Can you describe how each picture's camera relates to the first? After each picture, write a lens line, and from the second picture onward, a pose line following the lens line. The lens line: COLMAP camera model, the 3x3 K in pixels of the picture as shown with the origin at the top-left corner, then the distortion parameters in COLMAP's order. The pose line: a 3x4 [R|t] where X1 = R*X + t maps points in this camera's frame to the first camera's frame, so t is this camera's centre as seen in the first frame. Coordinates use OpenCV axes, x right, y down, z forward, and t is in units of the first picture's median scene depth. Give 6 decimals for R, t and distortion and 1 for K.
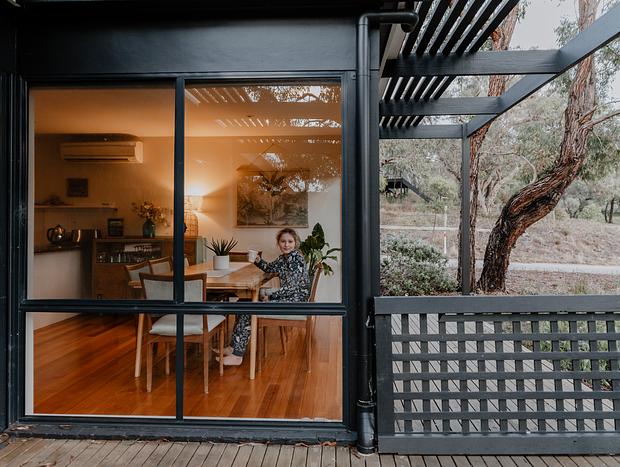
lens RADIAL K [[452.3, 0, 317.5], [0, 452.3, 217.2], [0, 0, 1]] dist [-0.005370, -0.002538]
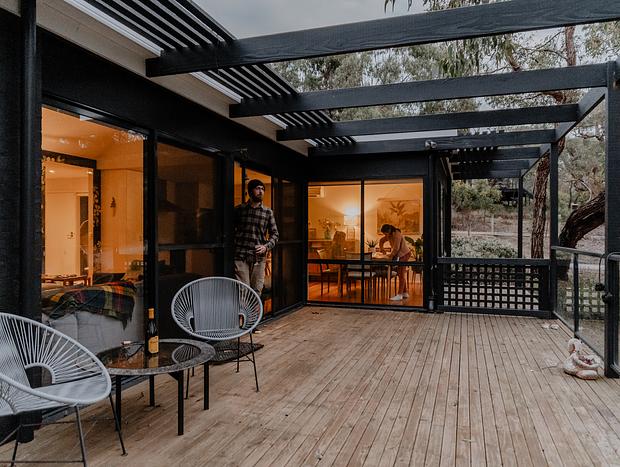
lens RADIAL K [[465.9, 0, 310.0], [0, 465.9, 233.5], [0, 0, 1]] dist [0.003026, 0.001721]
pose [[0.963276, 0.002952, -0.268496, 0.054297], [0.002314, 0.999811, 0.019293, -0.013509], [0.268503, -0.019206, 0.963087, -0.795484]]
